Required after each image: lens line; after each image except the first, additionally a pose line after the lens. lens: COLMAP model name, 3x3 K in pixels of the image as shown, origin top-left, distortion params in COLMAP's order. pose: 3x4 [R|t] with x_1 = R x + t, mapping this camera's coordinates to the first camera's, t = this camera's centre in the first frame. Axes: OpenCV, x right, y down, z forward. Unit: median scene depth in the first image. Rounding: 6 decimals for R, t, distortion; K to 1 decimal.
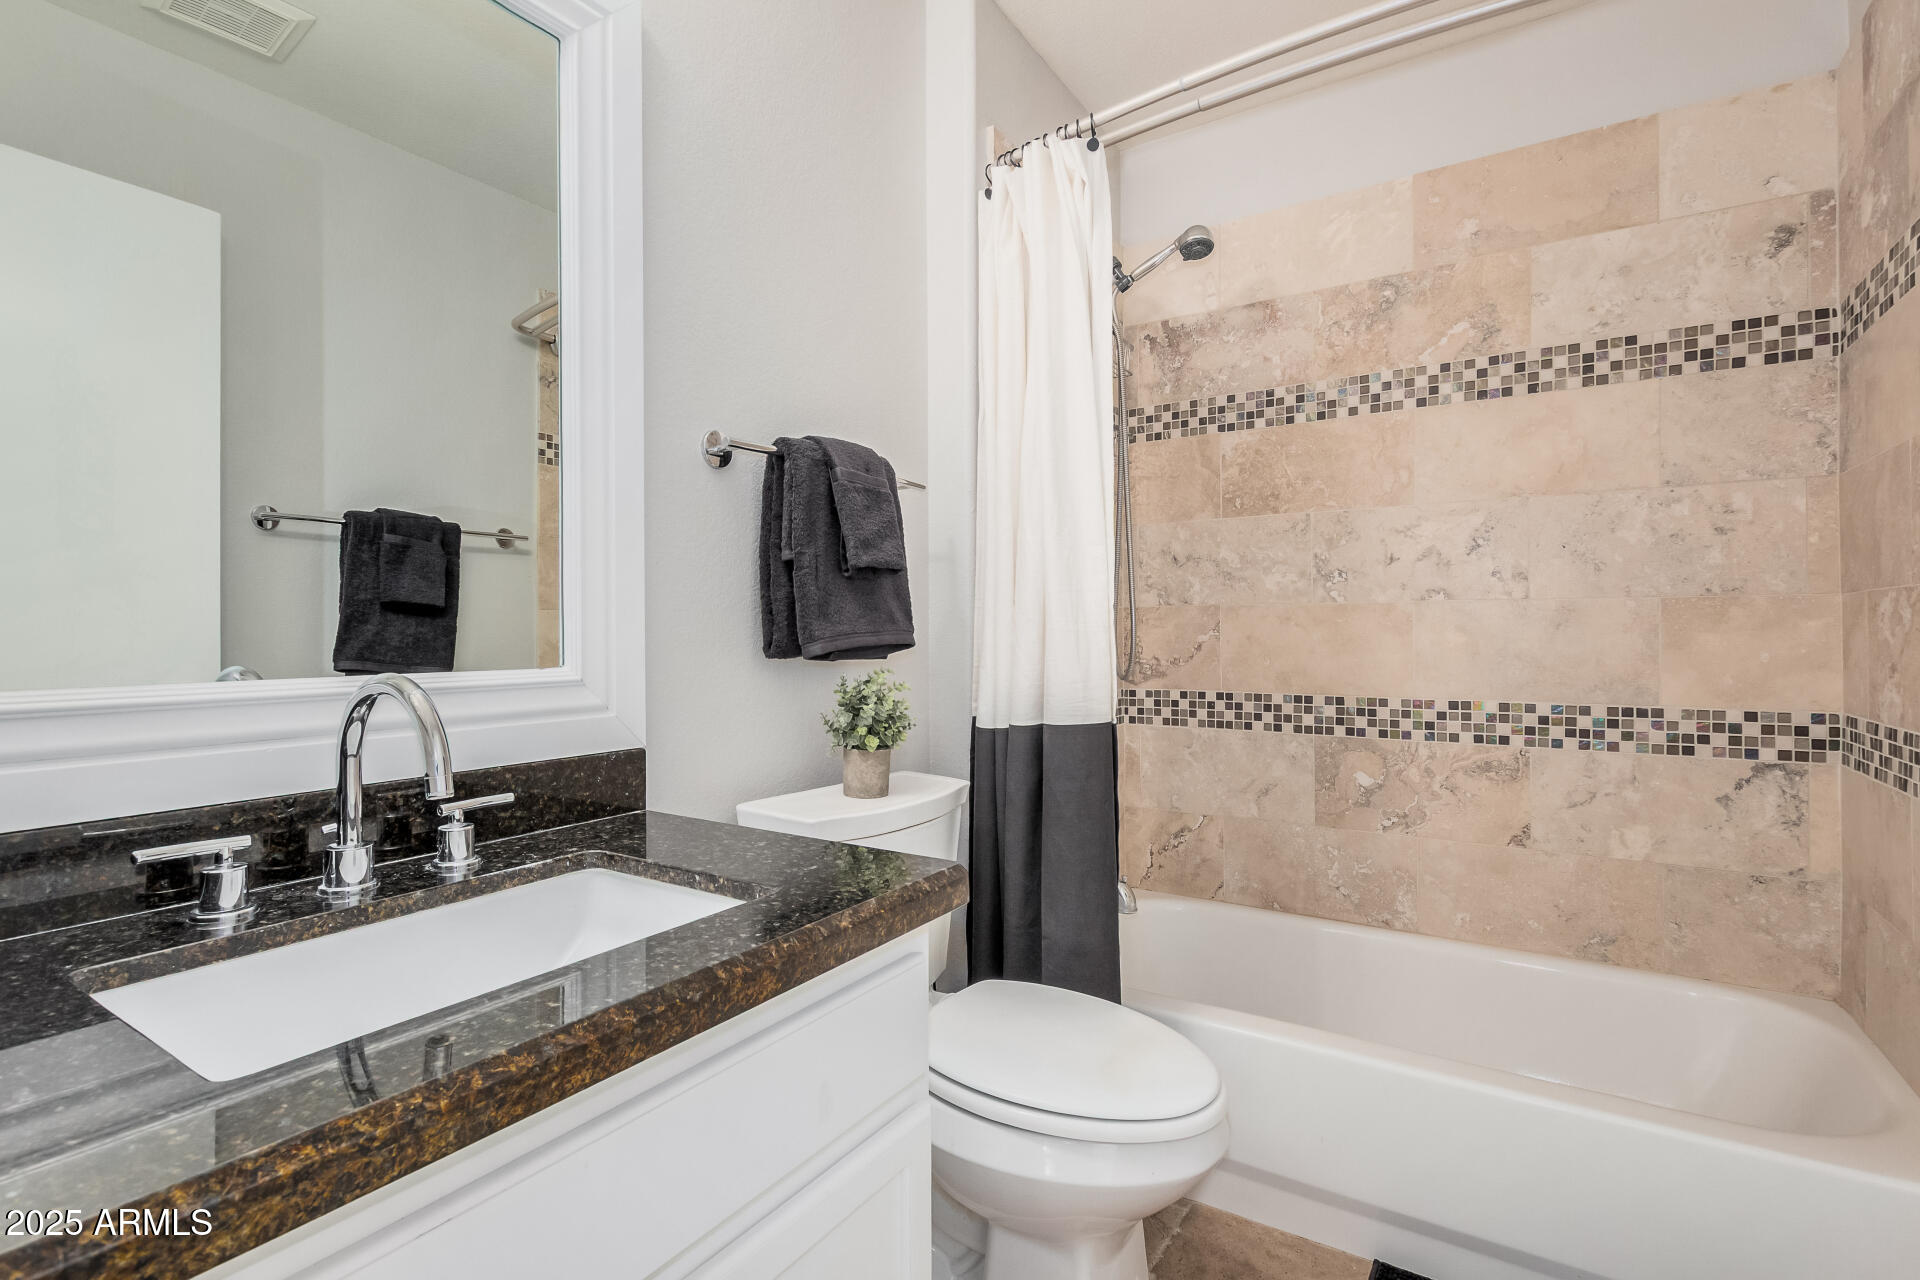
lens RADIAL K [[897.5, 0, 958.0], [0, 897.5, 632.7], [0, 0, 1]] dist [-0.001255, -0.003127]
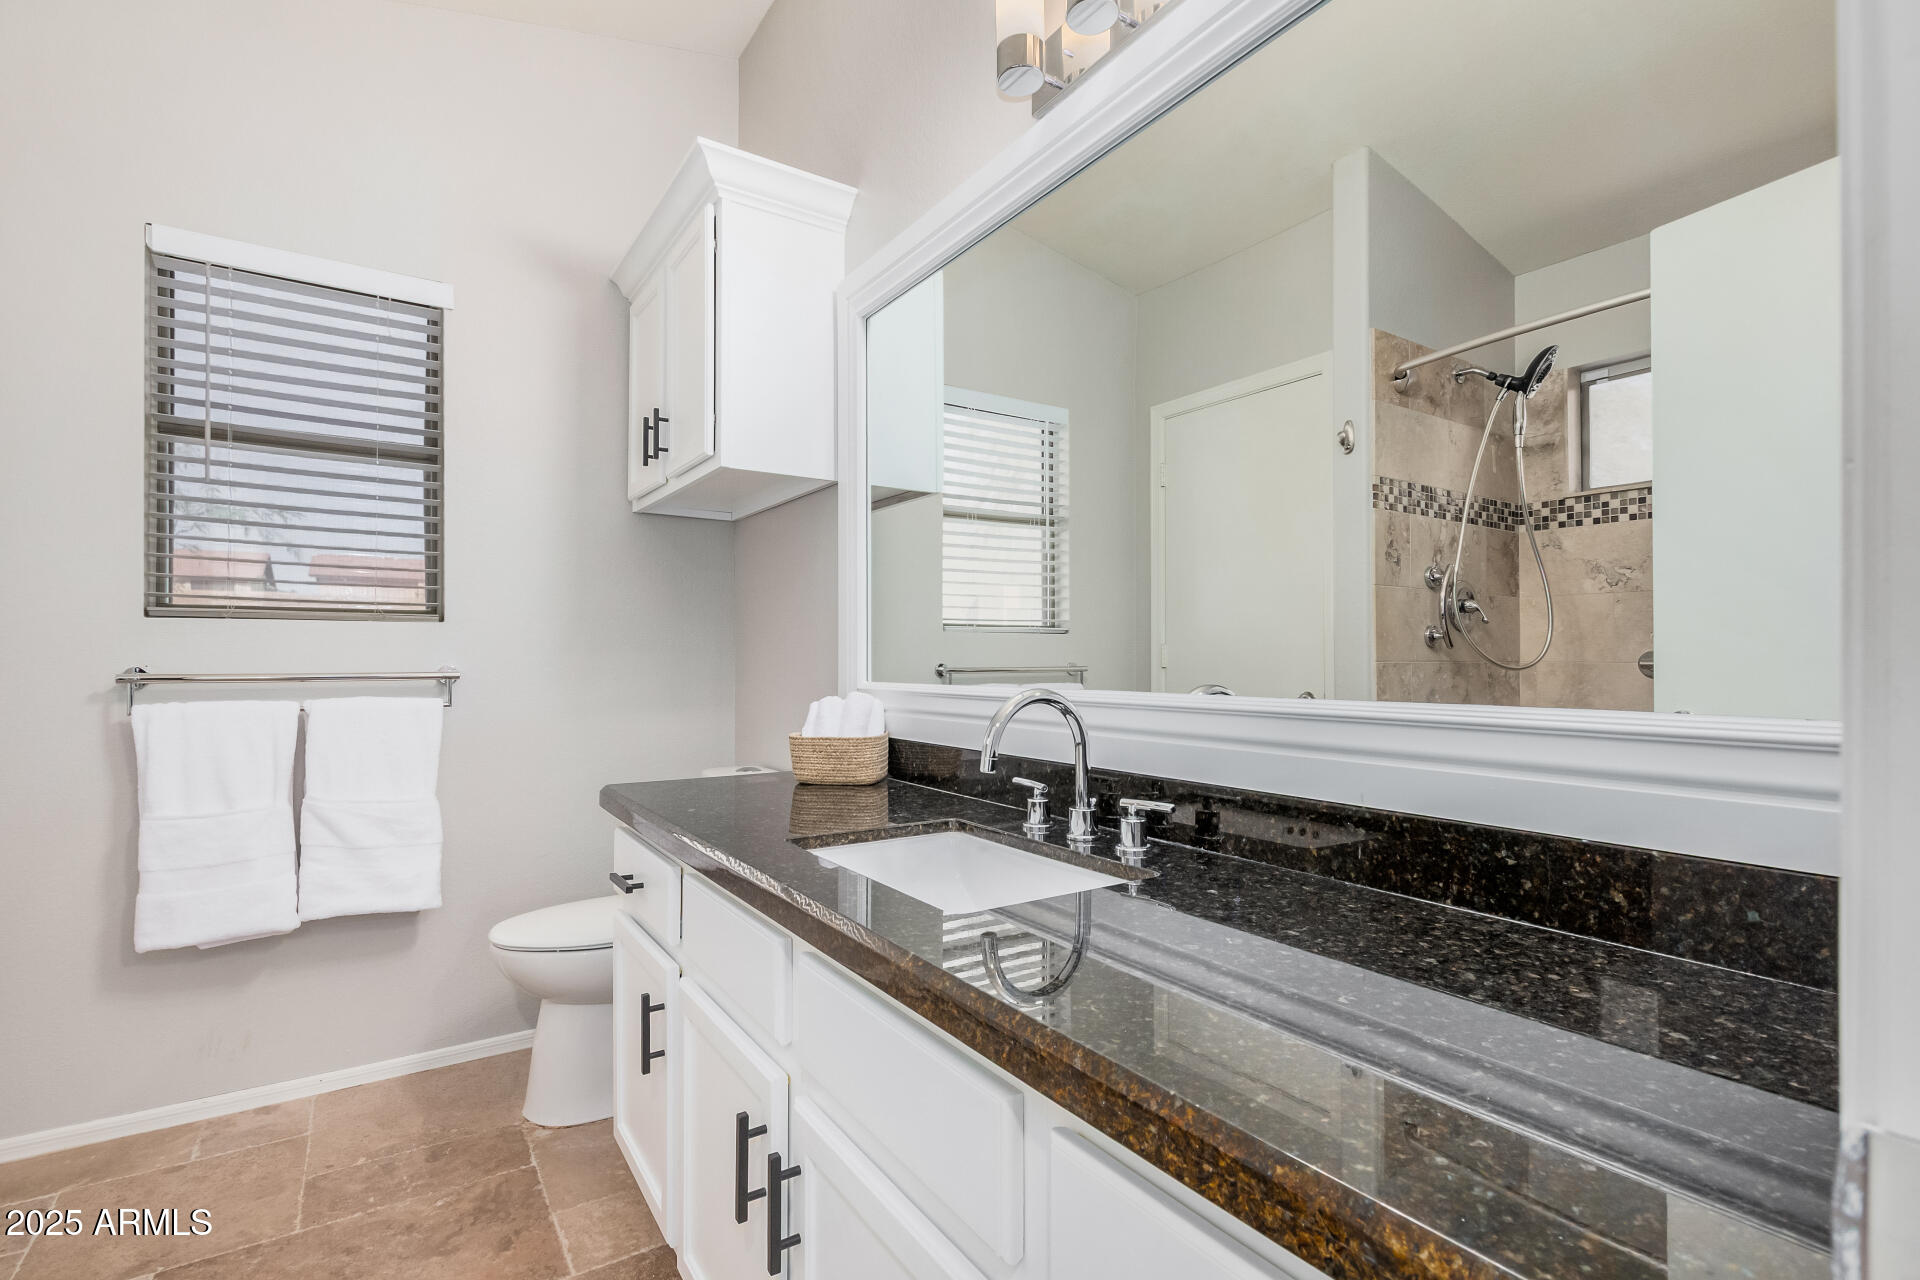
lens RADIAL K [[897.5, 0, 959.6], [0, 897.5, 648.0], [0, 0, 1]] dist [-0.001255, -0.003127]
pose [[-0.405841, -0.009492, -0.913894, 0.652805], [-0.004202, 0.999955, -0.008520, -0.002527], [0.913934, 0.000383, -0.405863, 1.313494]]
